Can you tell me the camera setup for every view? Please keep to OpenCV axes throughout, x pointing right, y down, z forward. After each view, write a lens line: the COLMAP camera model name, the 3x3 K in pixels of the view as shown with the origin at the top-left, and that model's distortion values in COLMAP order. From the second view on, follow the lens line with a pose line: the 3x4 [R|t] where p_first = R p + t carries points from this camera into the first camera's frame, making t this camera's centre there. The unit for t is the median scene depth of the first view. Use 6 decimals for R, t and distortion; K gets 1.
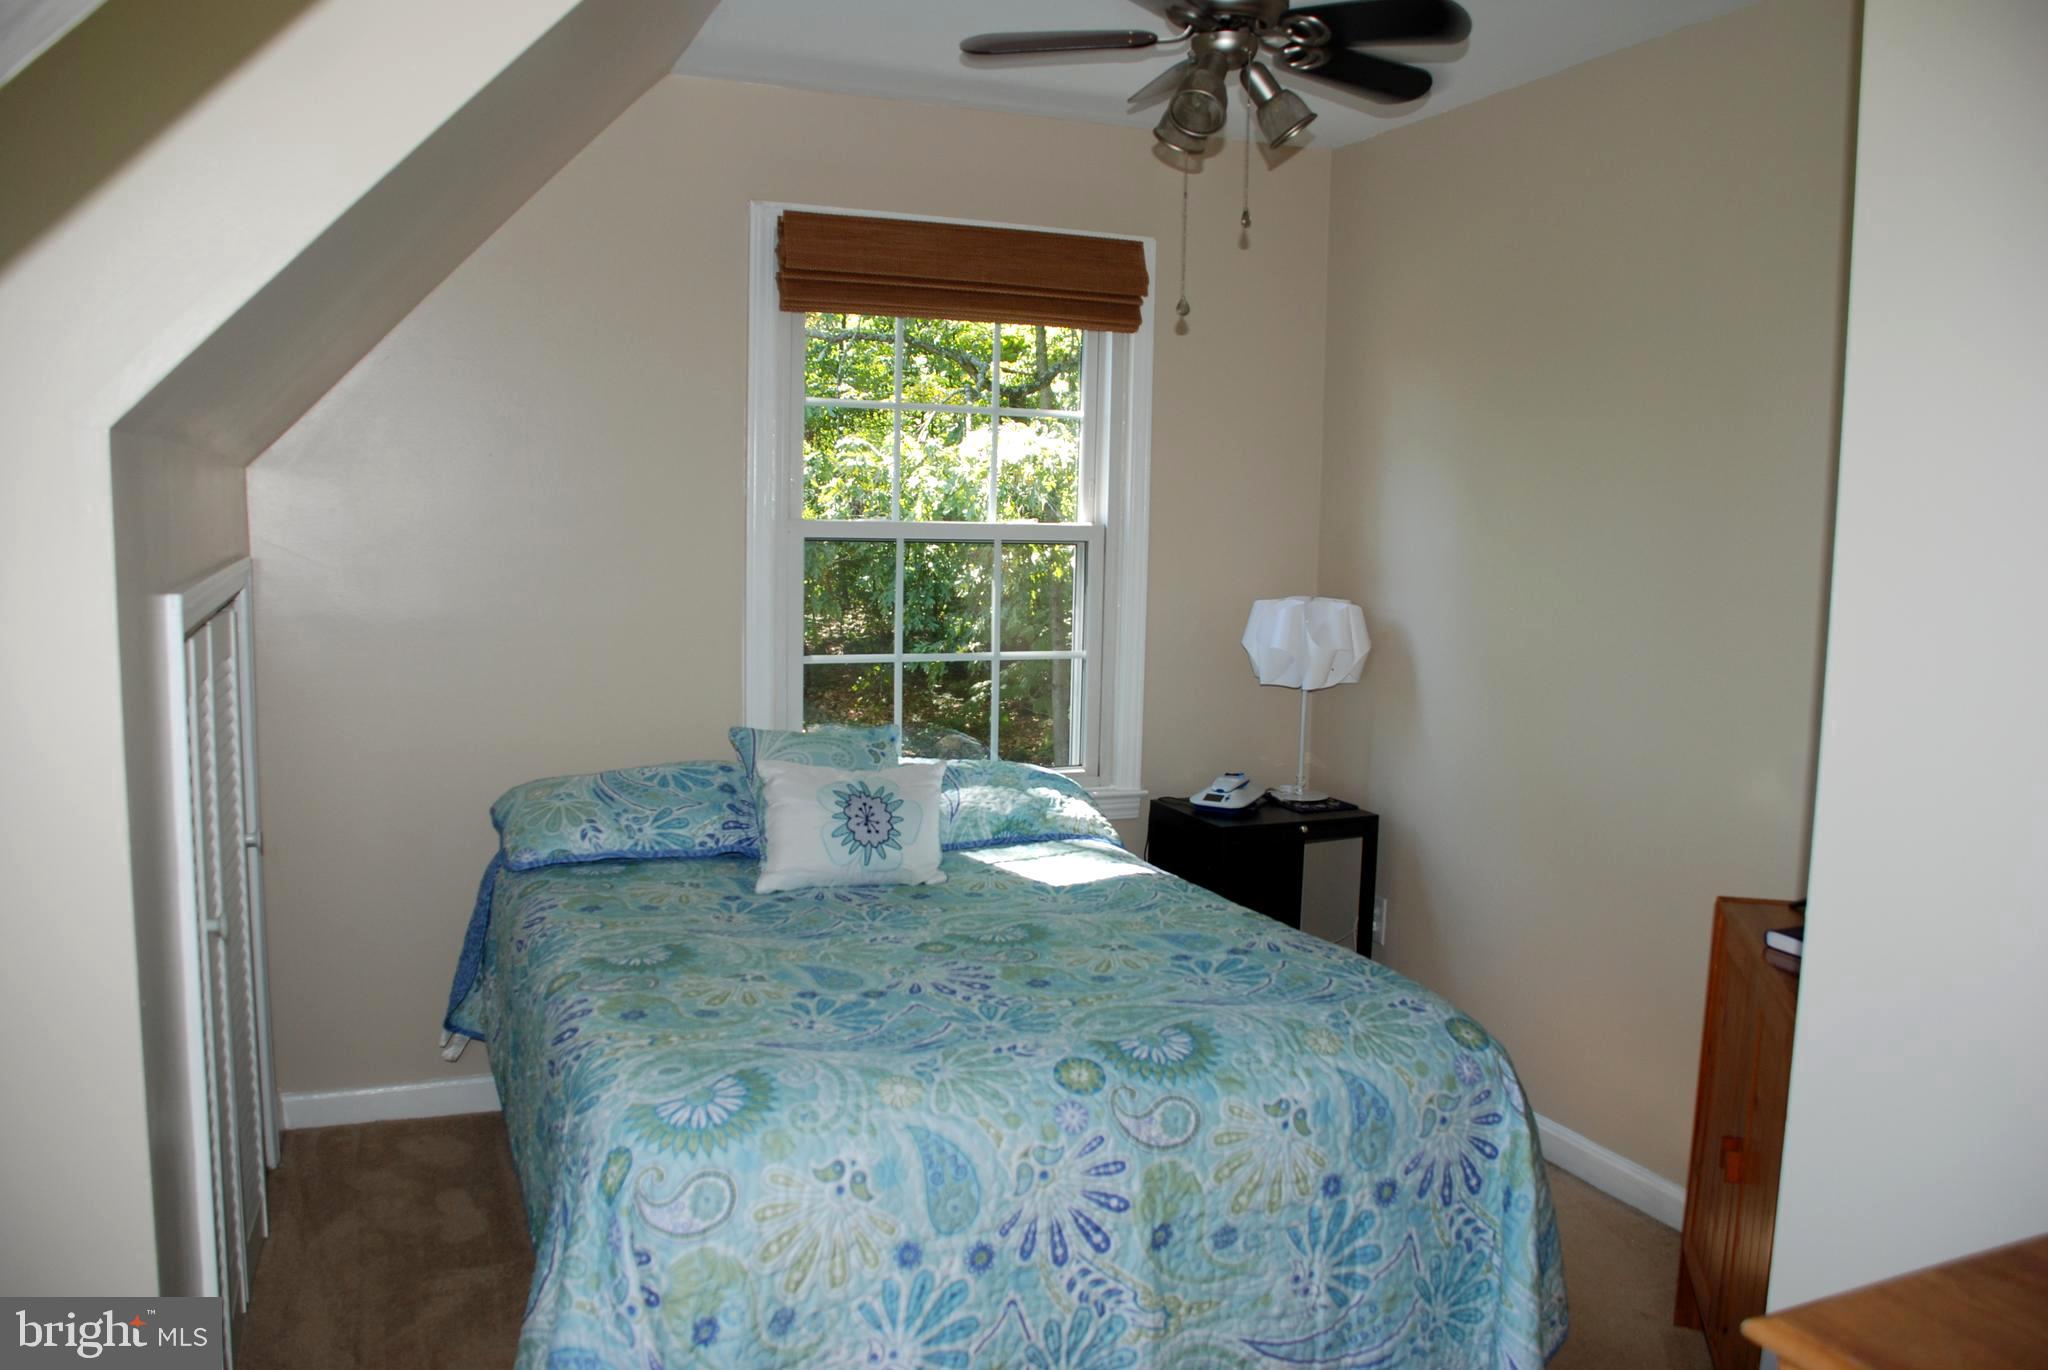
lens RADIAL K [[1609.4, 0, 1028.7], [0, 1609.4, 685.0], [0, 0, 1]] dist [-0.150430, 0.089180]
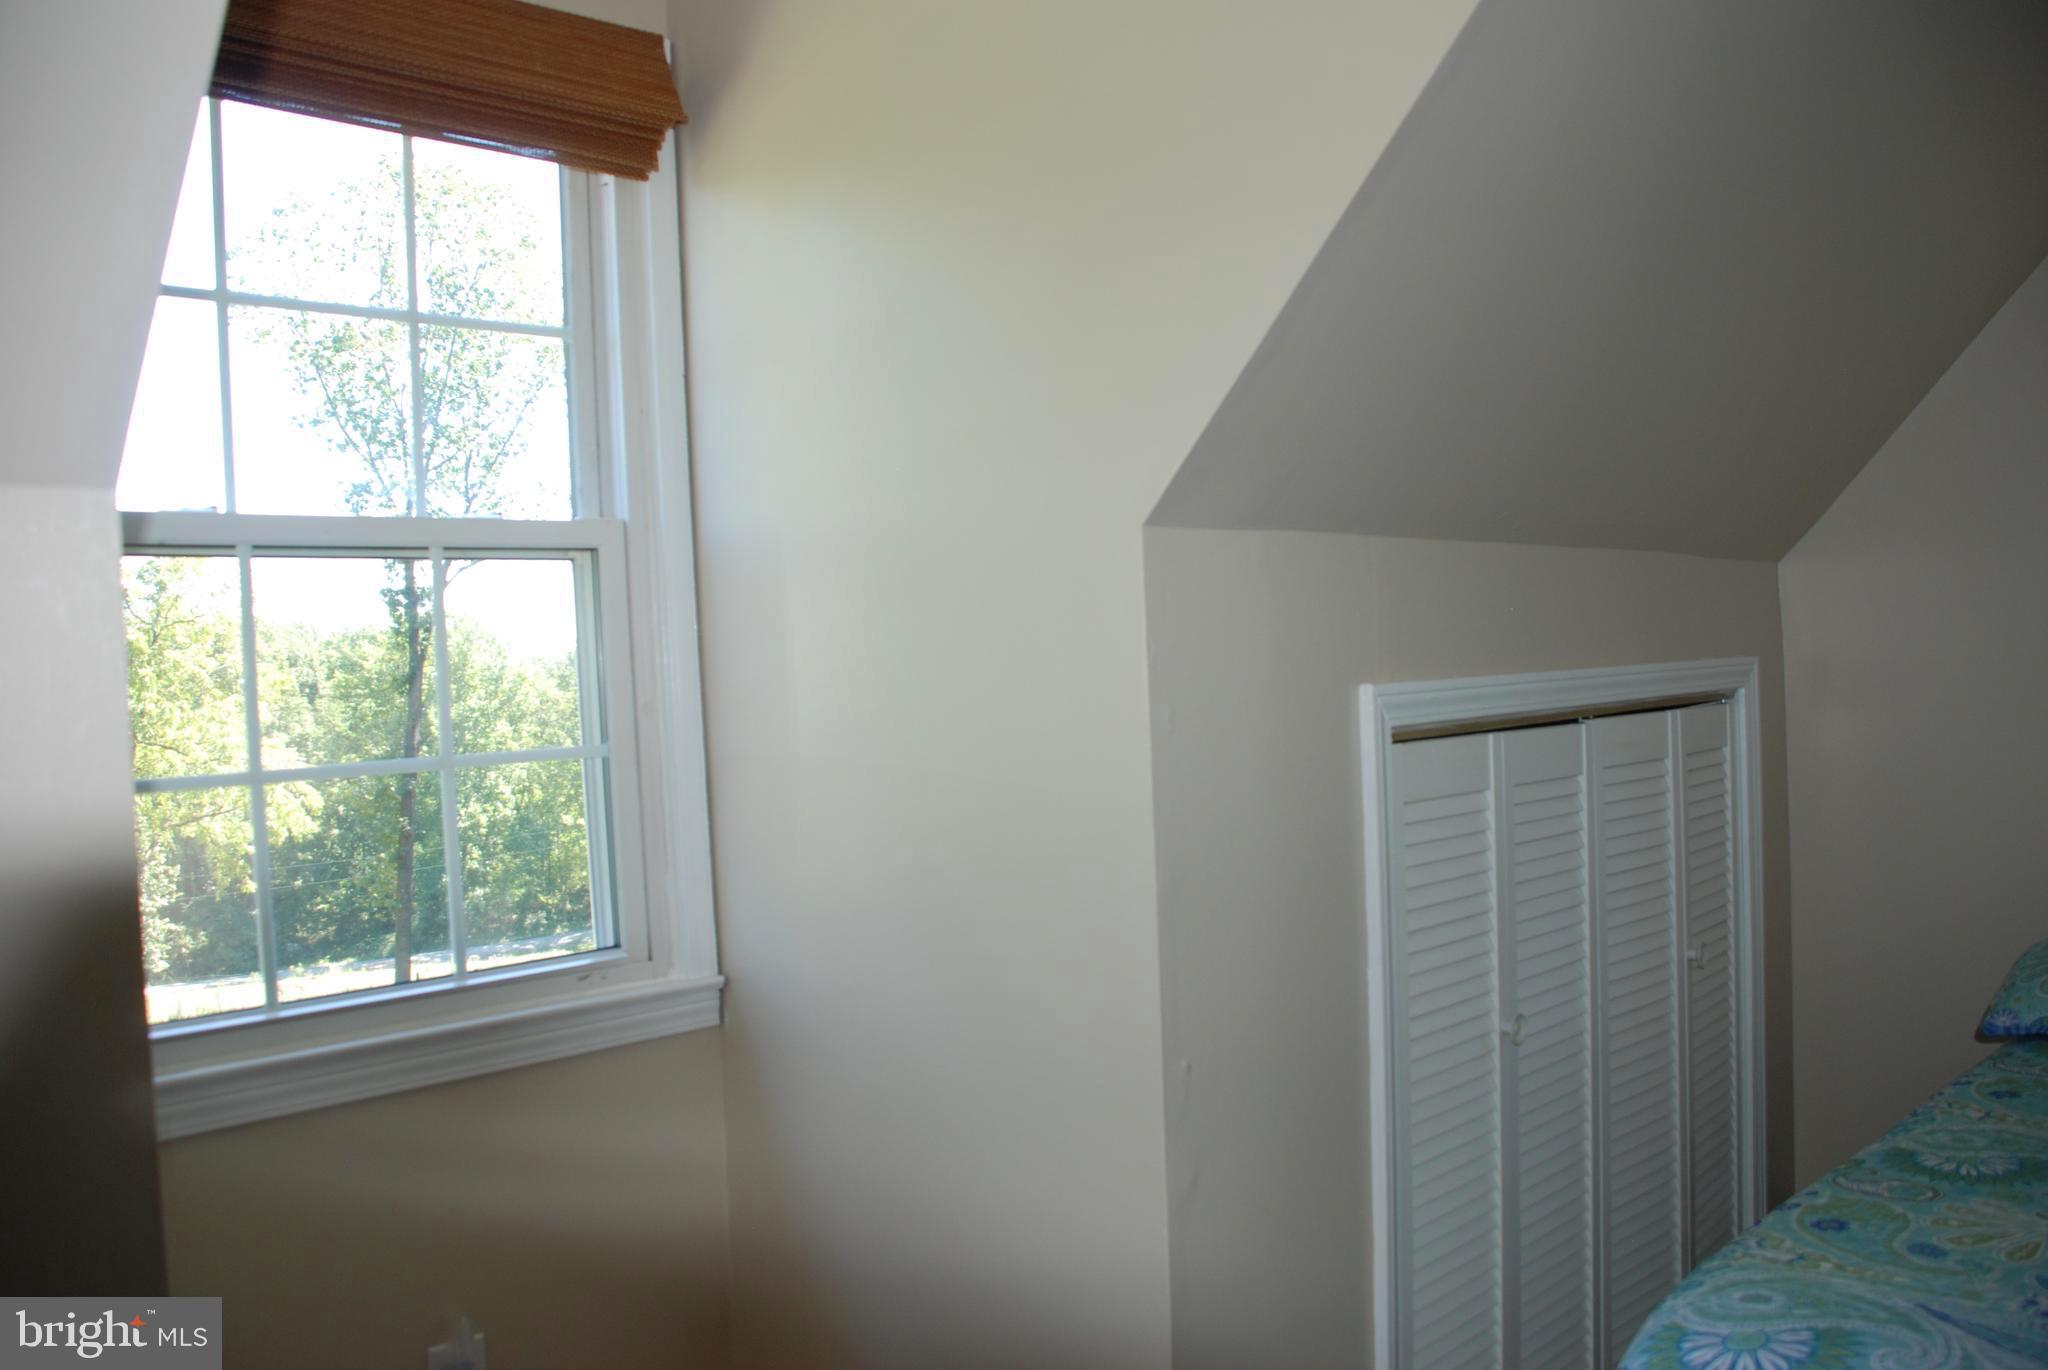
lens RADIAL K [[1609.4, 0, 1024.0], [0, 1609.4, 688.4], [0, 0, 1]] dist [-0.150430, 0.089180]
pose [[0.378997, -0.020303, -0.925175, 0.228339], [-0.052314, 0.997690, -0.043325, 0.001532], [0.923918, 0.064820, 0.377059, 0.264699]]
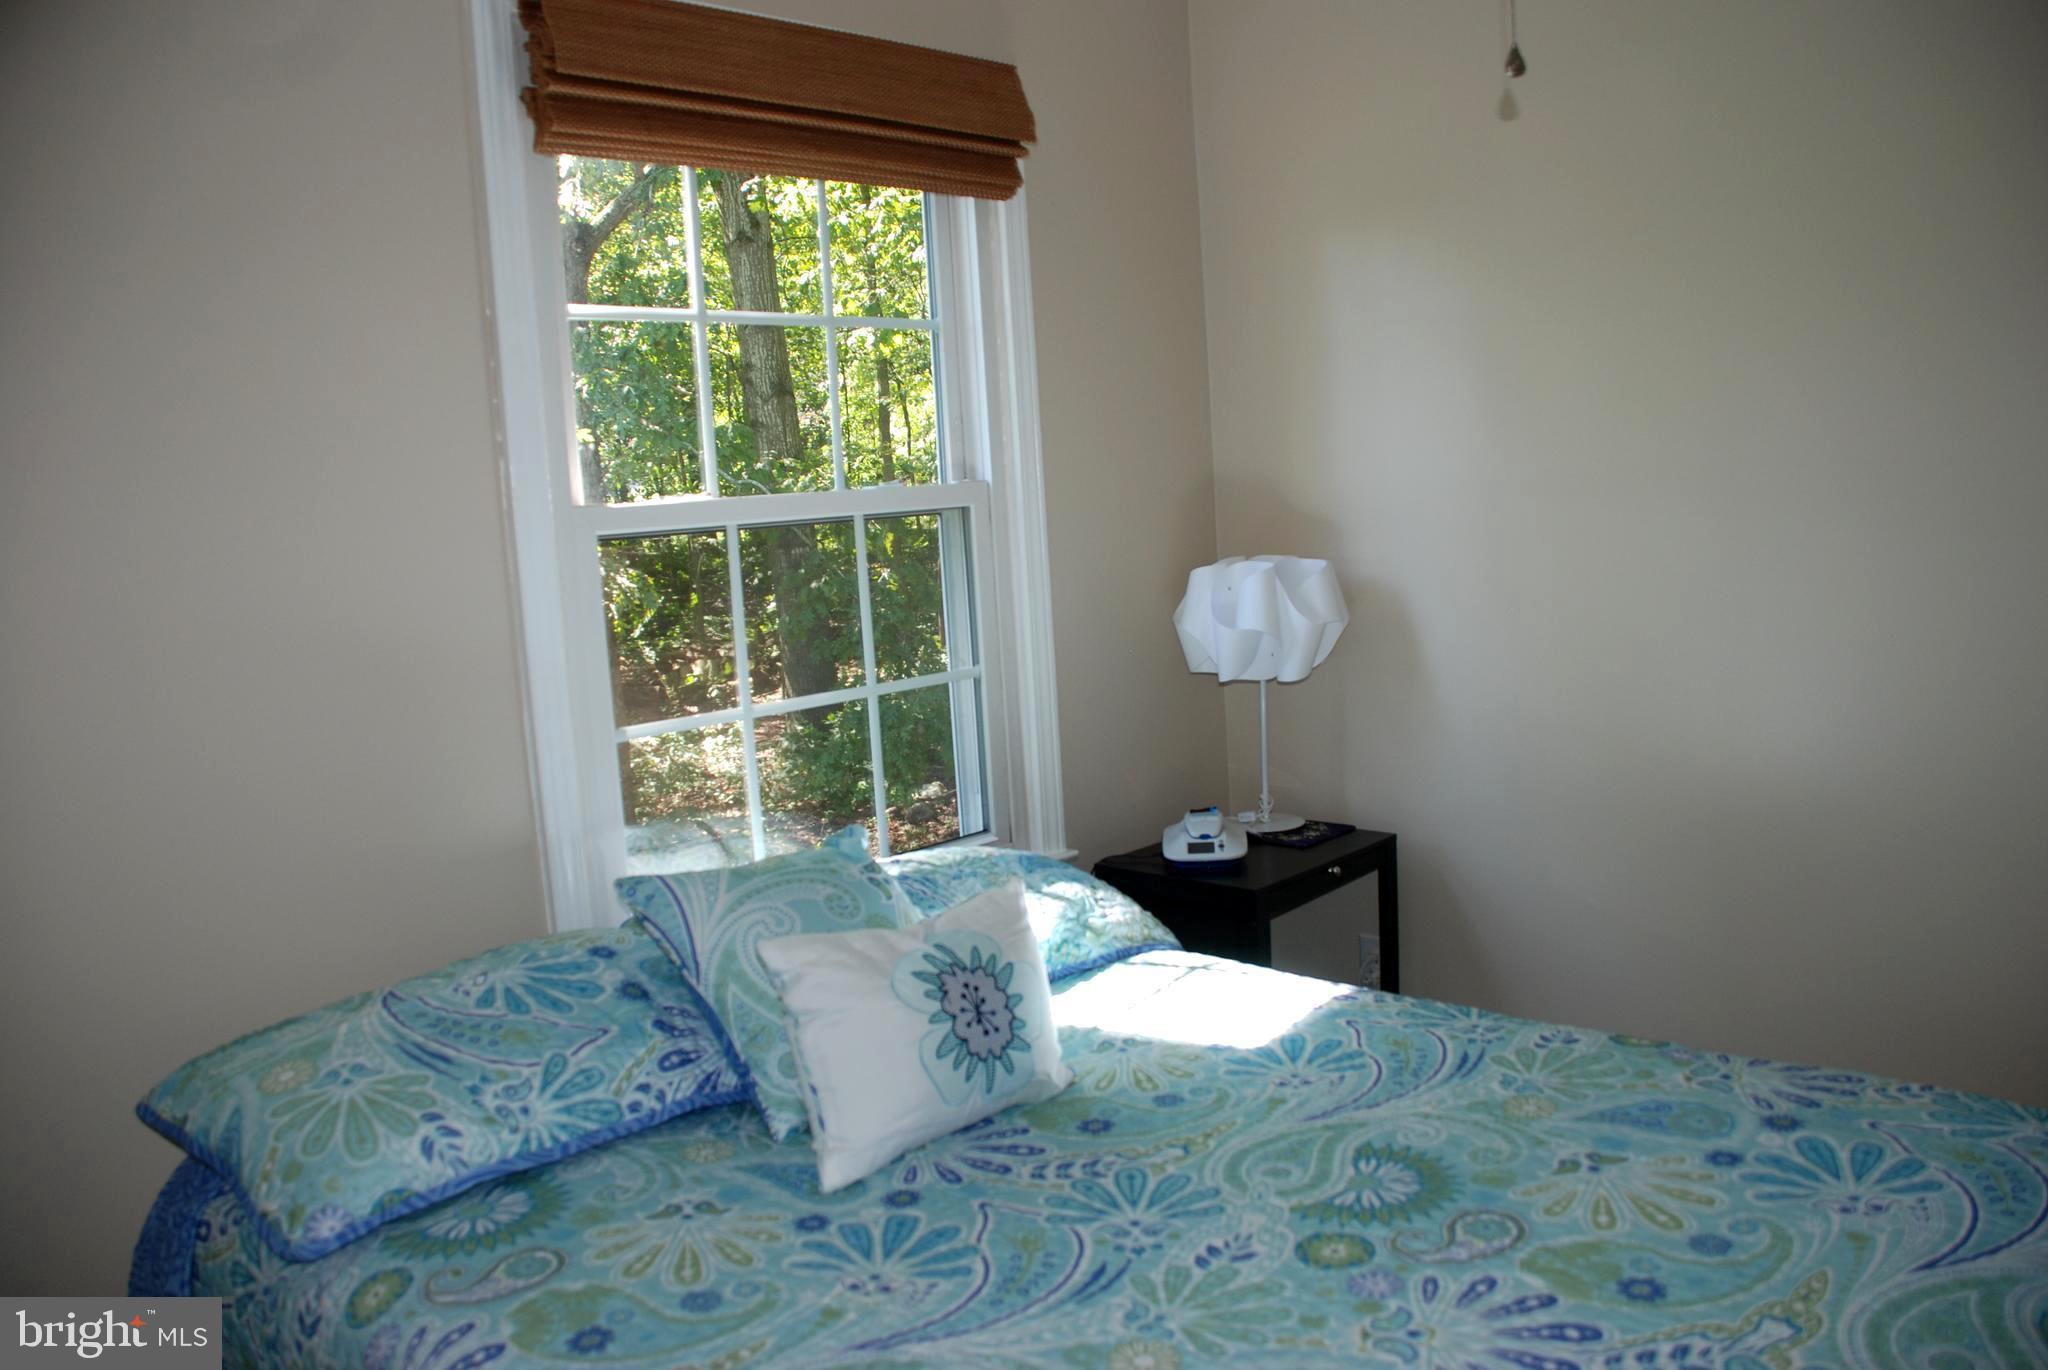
lens RADIAL K [[1609.4, 0, 1015.9], [0, 1609.4, 690.4], [0, 0, 1]] dist [-0.150430, 0.089180]
pose [[0.918159, -0.129806, 0.374346, -0.303106], [0.125937, 0.991424, 0.034893, -0.047377], [-0.375666, 0.015107, 0.926632, 0.518177]]
